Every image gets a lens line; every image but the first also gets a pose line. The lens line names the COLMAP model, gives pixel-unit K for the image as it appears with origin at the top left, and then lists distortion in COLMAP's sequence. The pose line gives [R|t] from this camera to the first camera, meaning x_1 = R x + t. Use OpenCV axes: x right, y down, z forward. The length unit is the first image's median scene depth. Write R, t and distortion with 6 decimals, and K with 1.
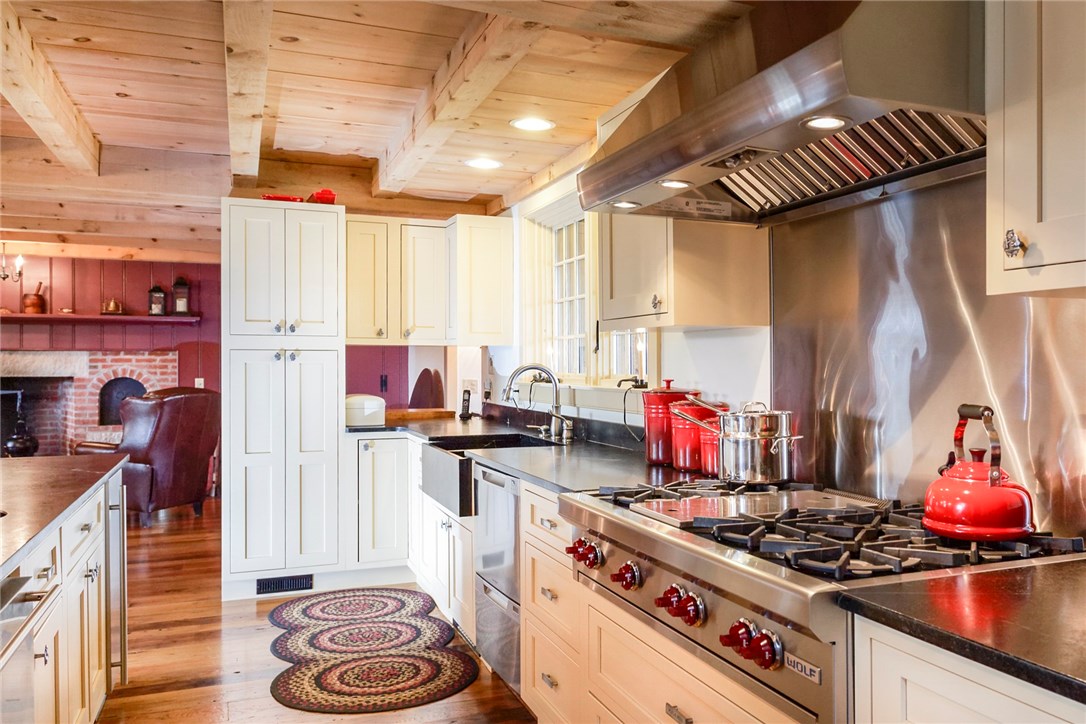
lens RADIAL K [[819.0, 0, 543.0], [0, 819.0, 362.0], [0, 0, 1]] dist [0.001108, 0.005133]
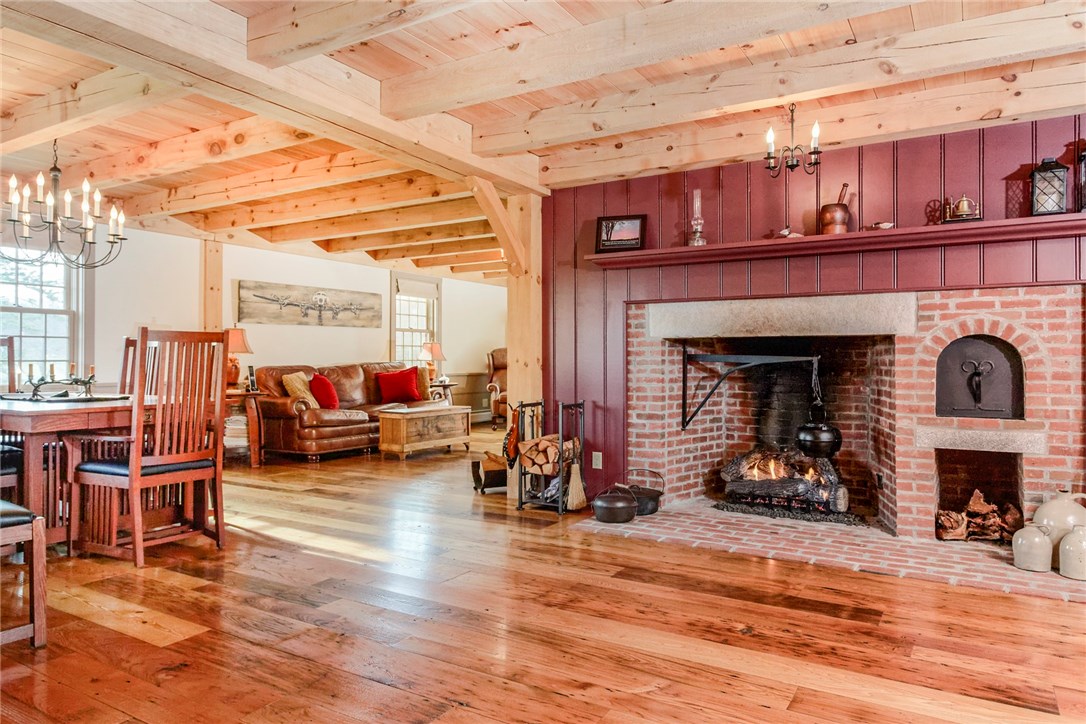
lens RADIAL K [[726.4, 0, 543.0], [0, 726.4, 362.0], [0, 0, 1]] dist [-0.000448, 0.000305]
pose [[0.601899, 0.006977, -0.798542, -0.288974], [0.005887, 0.999896, 0.013174, 0.029273], [0.798551, -0.012630, 0.601795, 0.450087]]
